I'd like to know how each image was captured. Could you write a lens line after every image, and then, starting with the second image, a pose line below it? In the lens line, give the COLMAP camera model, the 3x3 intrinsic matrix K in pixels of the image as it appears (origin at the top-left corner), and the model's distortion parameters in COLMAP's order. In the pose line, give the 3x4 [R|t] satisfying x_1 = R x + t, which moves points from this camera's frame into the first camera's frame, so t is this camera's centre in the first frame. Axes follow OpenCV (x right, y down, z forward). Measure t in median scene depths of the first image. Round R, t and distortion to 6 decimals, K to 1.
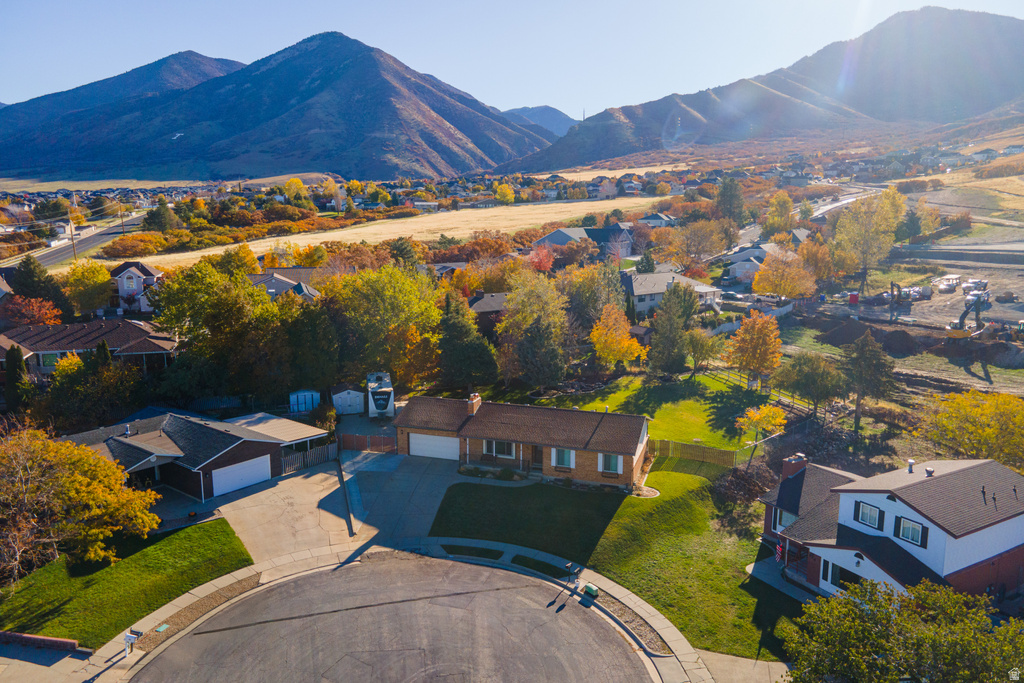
lens RADIAL K [[734.5, 0, 511.0], [0, 734.5, 341.6], [0, 0, 1]] dist [0.037323, 0.012231]
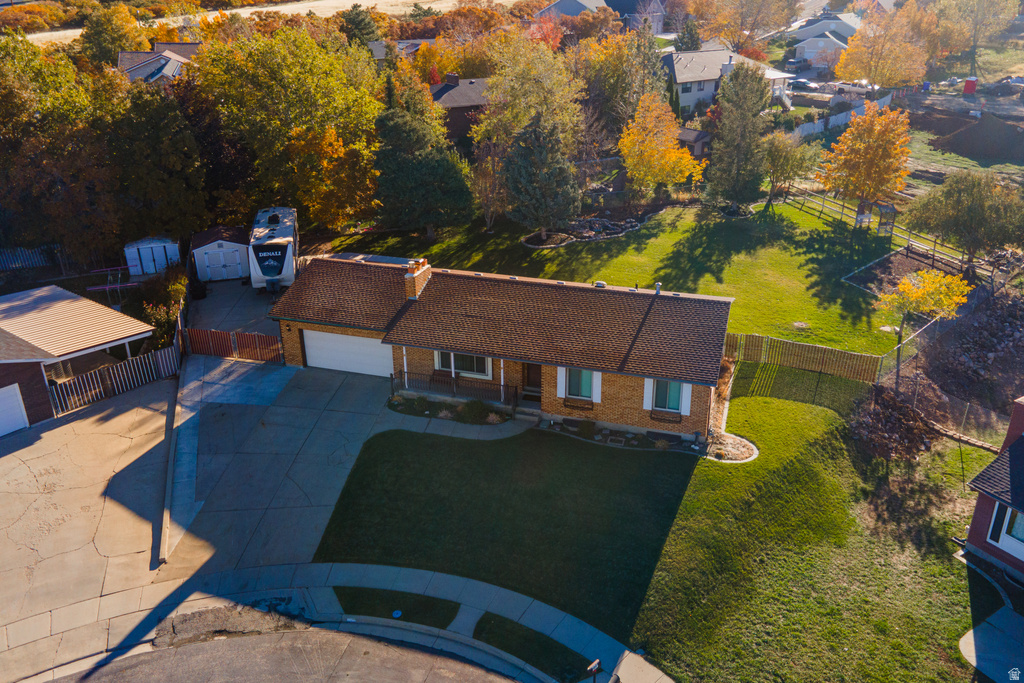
lens RADIAL K [[790.0, 0, 549.0], [0, 790.0, 323.5], [0, 0, 1]] dist [0.035693, 0.004976]
pose [[0.999137, -0.012551, 0.039594, 0.020796], [0.003545, 0.975543, 0.219780, -0.009763], [-0.041384, -0.219450, 0.974746, 0.350341]]
